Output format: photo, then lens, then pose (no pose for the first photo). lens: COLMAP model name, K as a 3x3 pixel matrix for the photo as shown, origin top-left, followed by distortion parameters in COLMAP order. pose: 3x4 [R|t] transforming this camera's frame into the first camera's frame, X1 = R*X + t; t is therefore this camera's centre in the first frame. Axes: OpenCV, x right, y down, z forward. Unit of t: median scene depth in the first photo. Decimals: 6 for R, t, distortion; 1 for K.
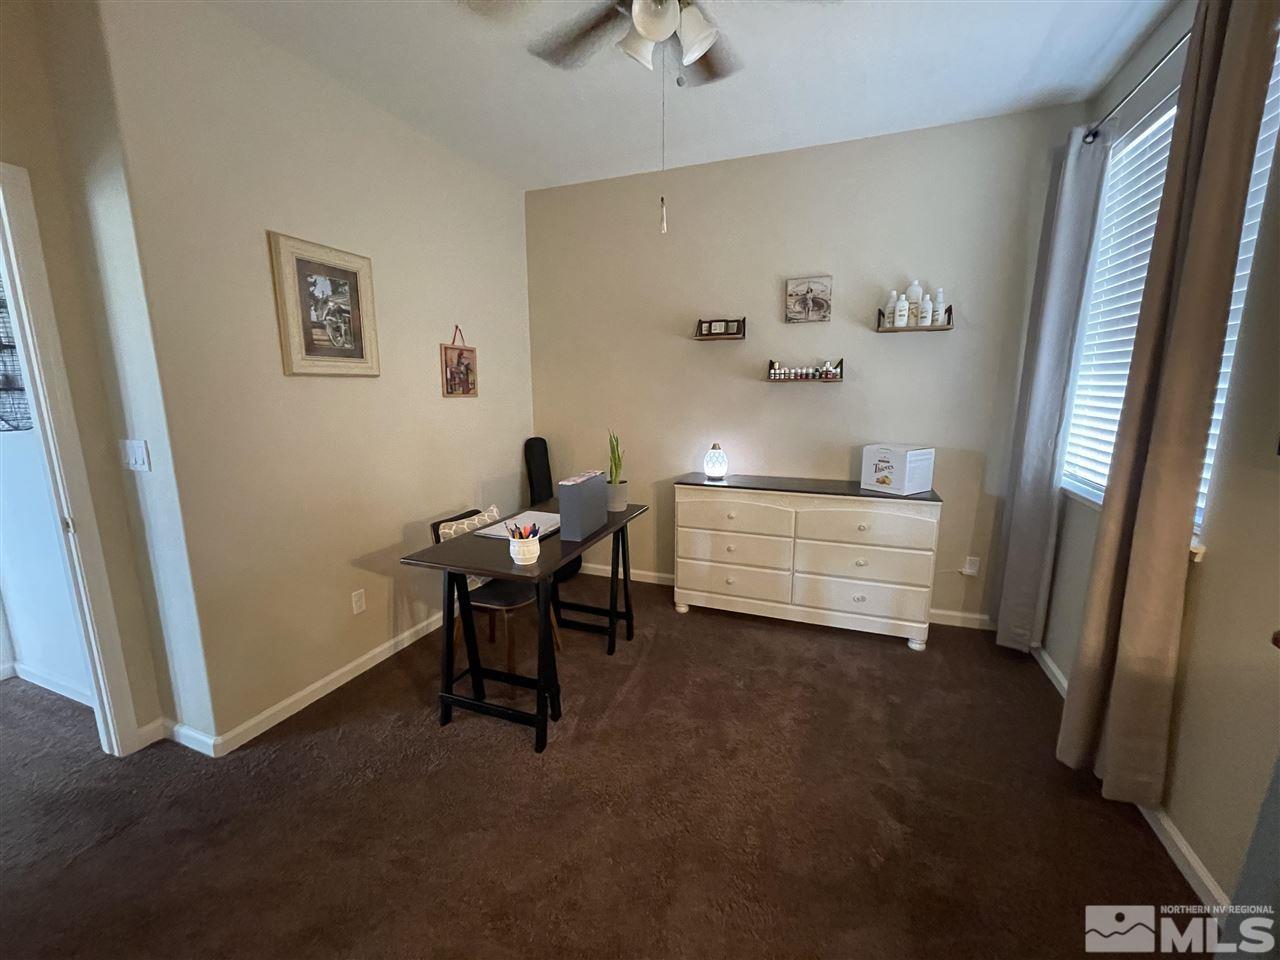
lens RADIAL K [[513.3, 0, 639.6], [0, 513.3, 478.6], [0, 0, 1]] dist [-0.001914, 0.000352]
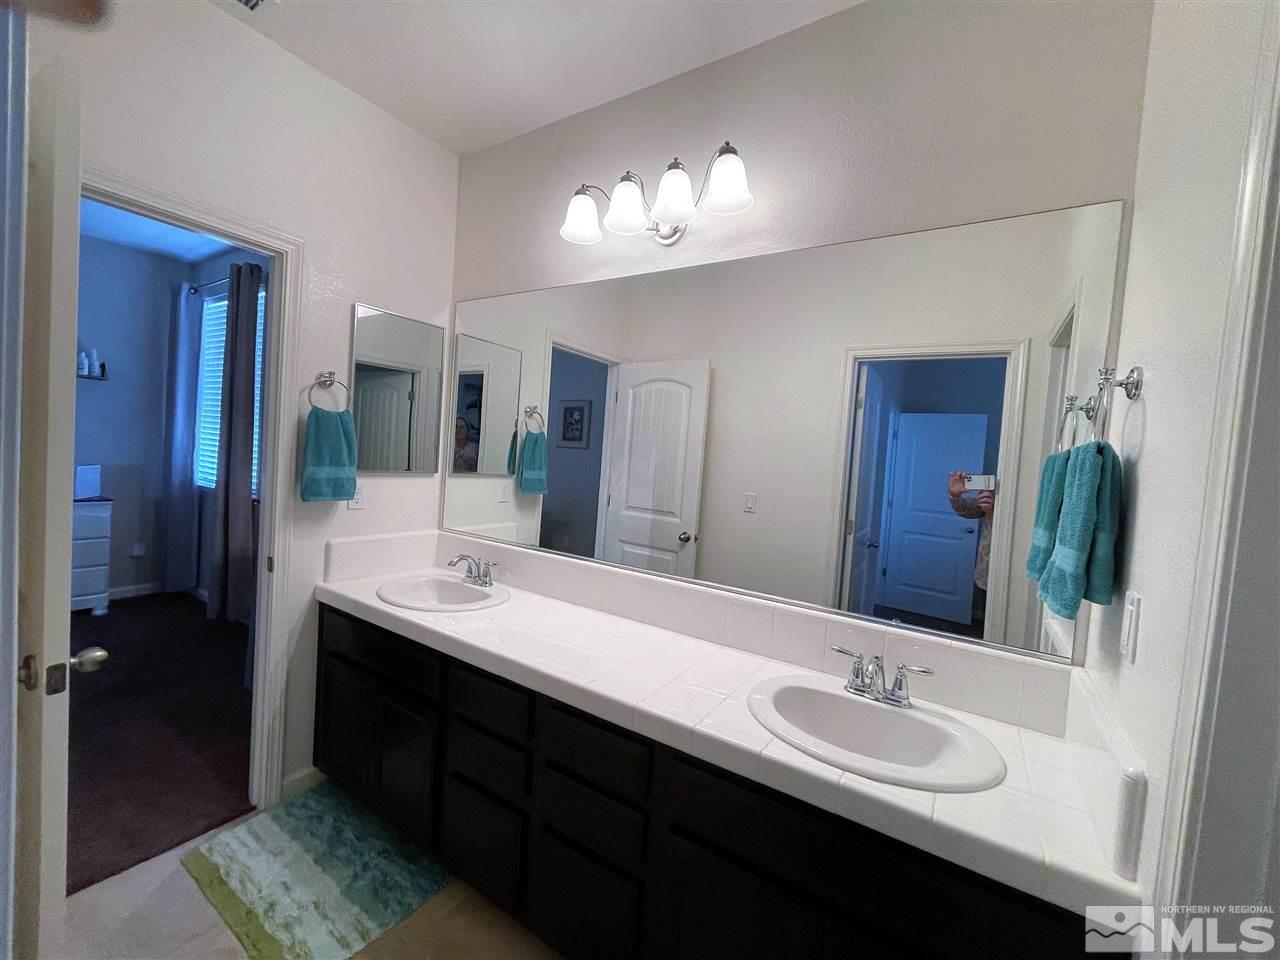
lens RADIAL K [[513.3, 0, 641.1], [0, 513.3, 478.9], [0, 0, 1]] dist [-0.001914, 0.000352]
pose [[0.193859, -0.024292, 0.980729, -0.497619], [0.102030, 0.994771, 0.004472, 0.122285], [-0.975709, 0.099197, 0.195324, -0.684055]]
